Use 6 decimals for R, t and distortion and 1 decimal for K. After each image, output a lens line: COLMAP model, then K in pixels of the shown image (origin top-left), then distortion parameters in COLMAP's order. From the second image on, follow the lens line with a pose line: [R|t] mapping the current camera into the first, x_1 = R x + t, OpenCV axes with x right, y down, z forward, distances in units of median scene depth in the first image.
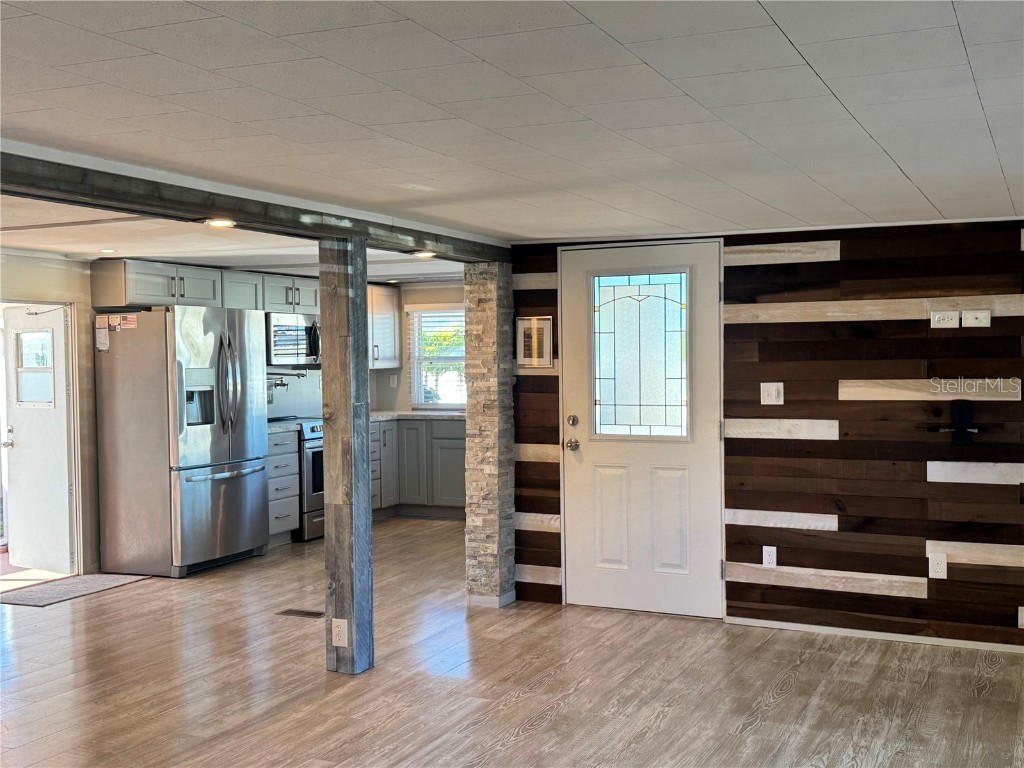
lens RADIAL K [[1094.9, 0, 502.5], [0, 1094.9, 381.5], [0, 0, 1]] dist [0.077718, 0.000000]
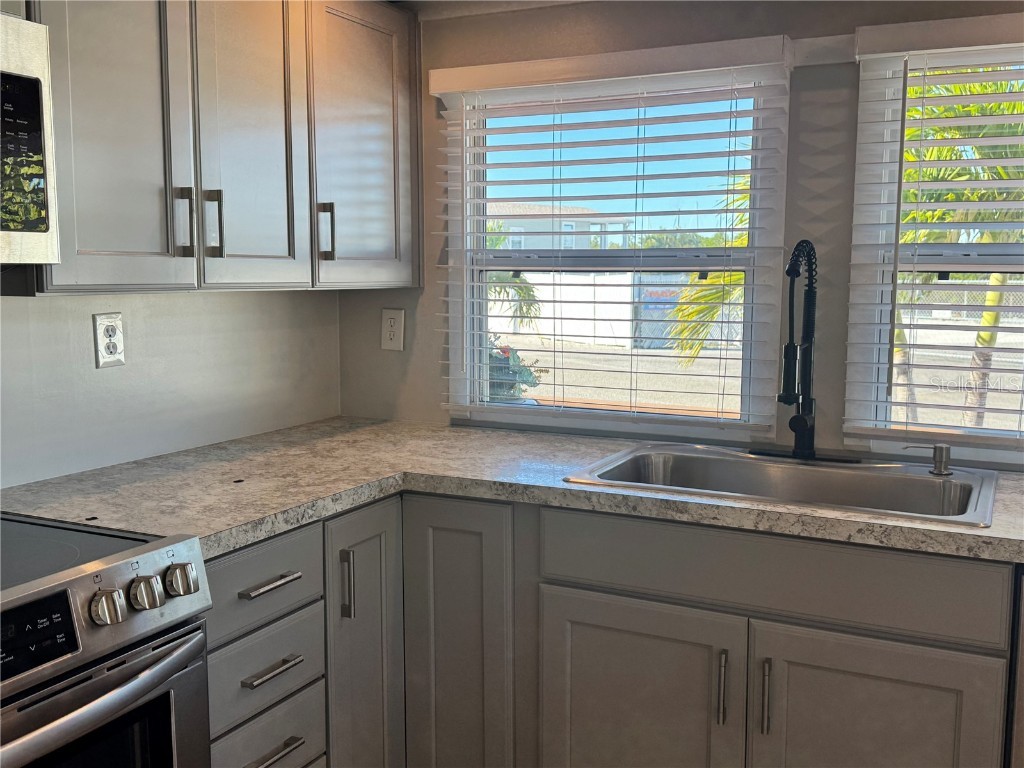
lens RADIAL K [[1030.6, 0, 528.4], [0, 1030.6, 383.0], [0, 0, 1]] dist [0.098650, 0.000000]
pose [[0.999693, 0.017428, 0.017601, -0.118726], [-0.018899, 0.996014, 0.087171, -0.020873], [-0.016012, -0.087477, 0.996038, 1.275109]]
